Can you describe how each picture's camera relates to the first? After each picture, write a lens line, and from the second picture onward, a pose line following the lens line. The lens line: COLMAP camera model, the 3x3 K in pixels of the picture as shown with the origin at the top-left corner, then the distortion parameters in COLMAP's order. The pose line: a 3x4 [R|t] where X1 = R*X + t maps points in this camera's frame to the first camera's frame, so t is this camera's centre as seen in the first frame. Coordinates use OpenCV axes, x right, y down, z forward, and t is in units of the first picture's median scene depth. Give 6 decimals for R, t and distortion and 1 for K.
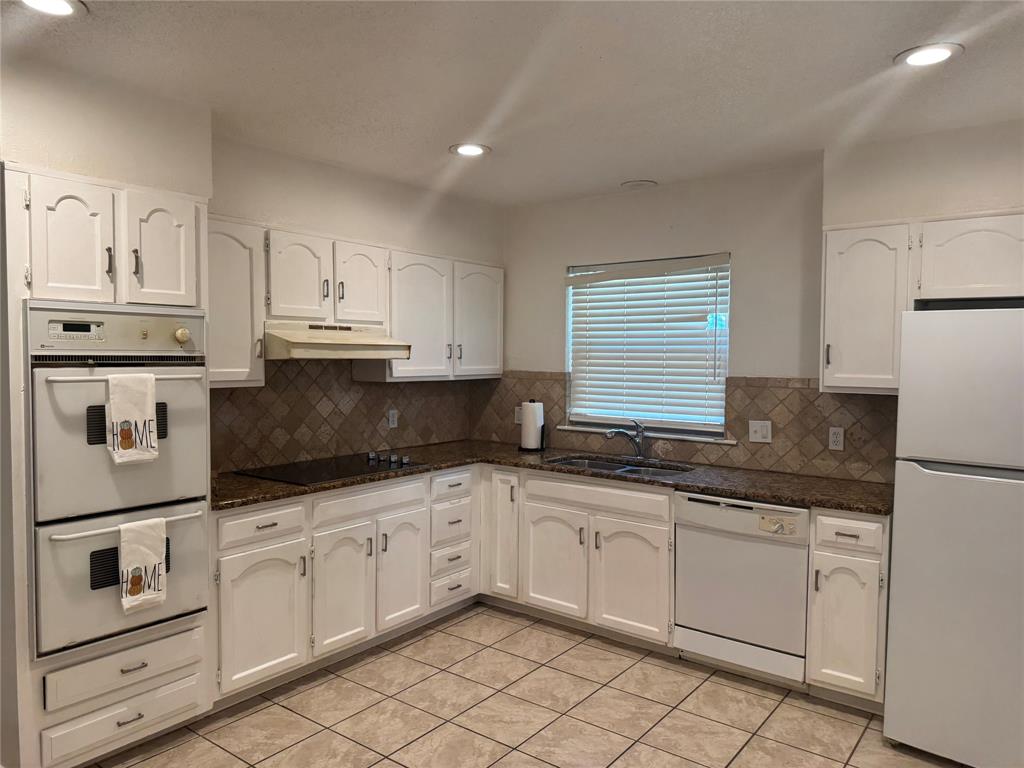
lens RADIAL K [[718.7, 0, 512.0], [0, 718.7, 384.0], [0, 0, 1]] dist [0.119932, -0.196886]
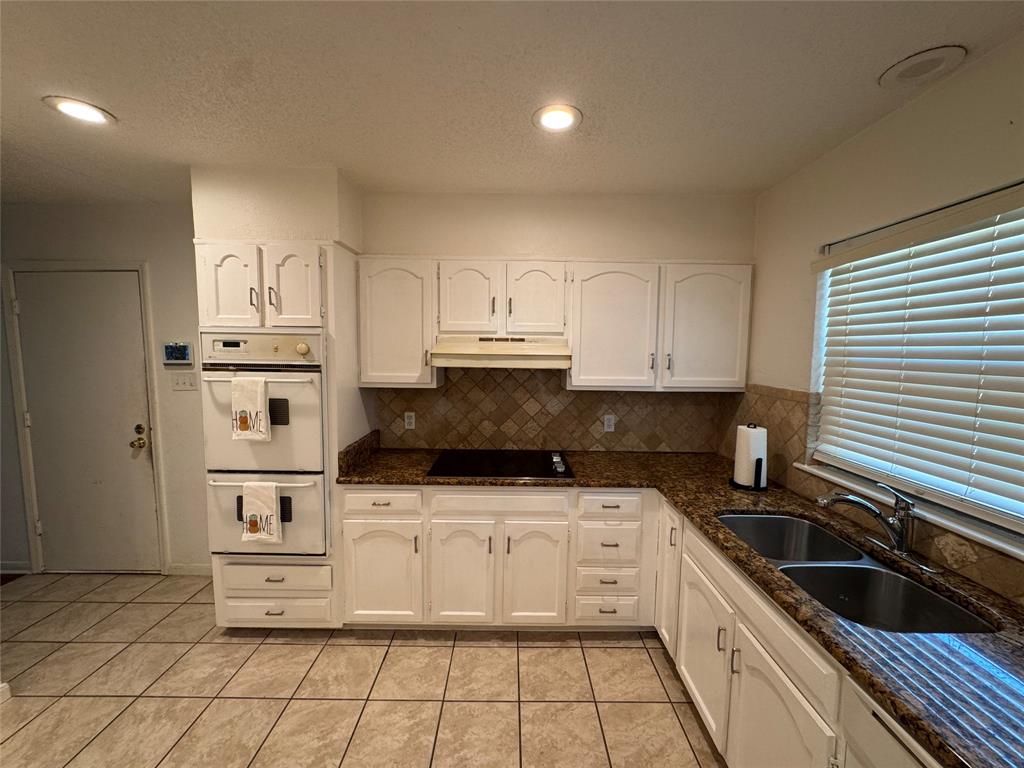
lens RADIAL K [[409.6, 0, 513.2], [0, 409.6, 385.3], [0, 0, 1]] dist [-0.002939, 0.000200]
pose [[0.607049, 0.067697, -0.791776, 0.266840], [-0.041642, 0.997706, 0.053377, -0.040567], [0.793573, 0.000569, 0.608475, 0.613237]]
